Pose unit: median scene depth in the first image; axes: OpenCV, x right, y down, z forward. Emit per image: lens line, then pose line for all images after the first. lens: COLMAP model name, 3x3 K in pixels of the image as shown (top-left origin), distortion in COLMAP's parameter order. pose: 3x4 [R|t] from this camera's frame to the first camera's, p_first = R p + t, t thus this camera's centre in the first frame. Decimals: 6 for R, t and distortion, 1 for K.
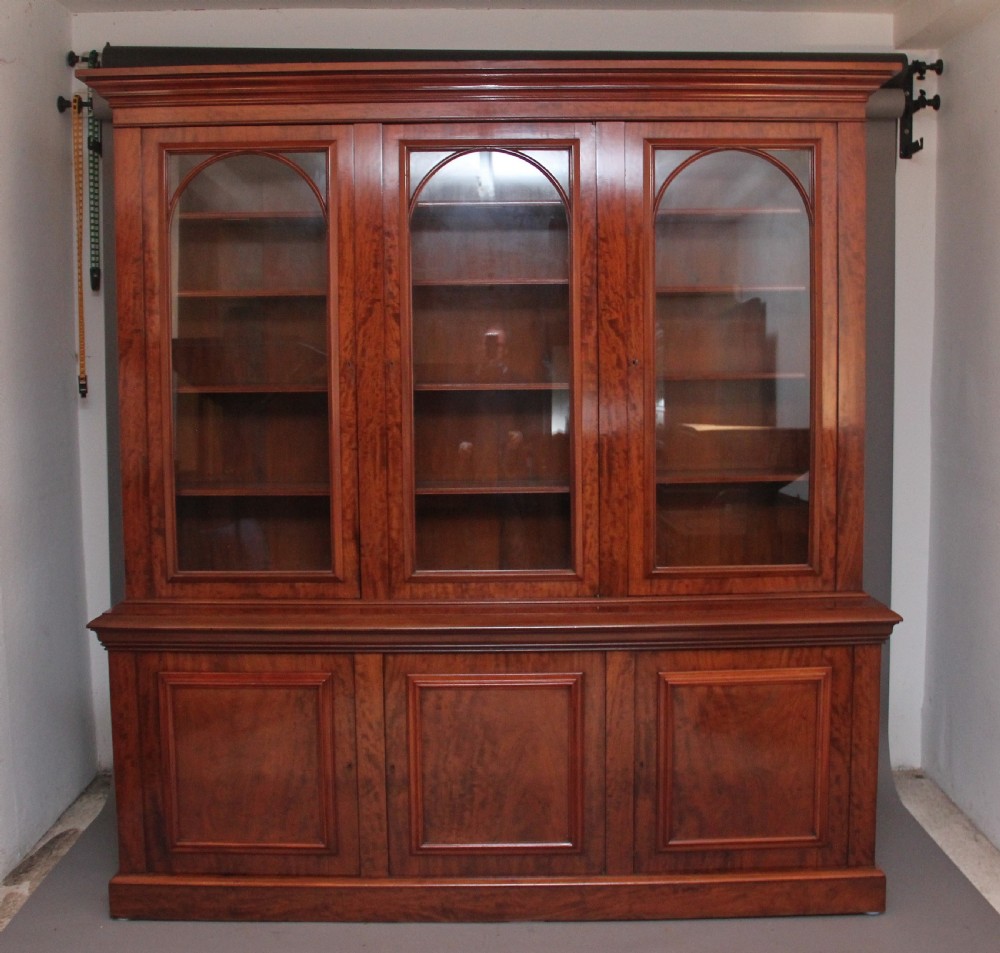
lens RADIAL K [[1372.8, 0, 486.6], [0, 1372.8, 478.5], [0, 0, 1]] dist [-0.162694, 0.078709]
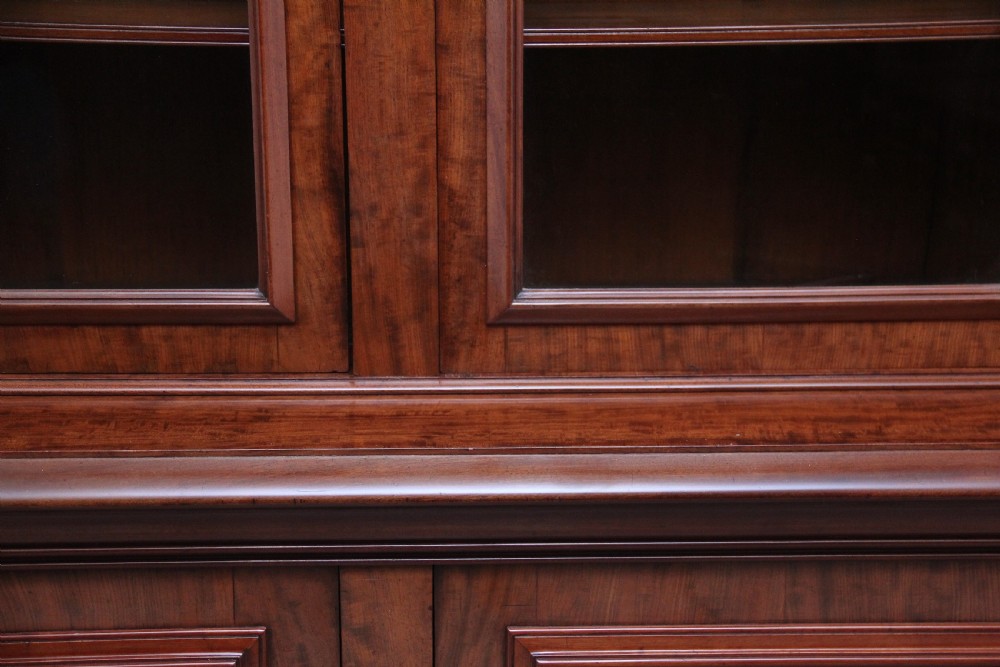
lens RADIAL K [[1907.2, 0, 500.0], [0, 1907.2, 333.5], [0, 0, 1]] dist [0.229309, 0.054315]
pose [[0.998794, -0.001869, 0.049059, -0.080876], [-0.006536, 0.985319, 0.170597, 0.000995], [-0.048658, -0.170712, 0.984119, 0.571802]]
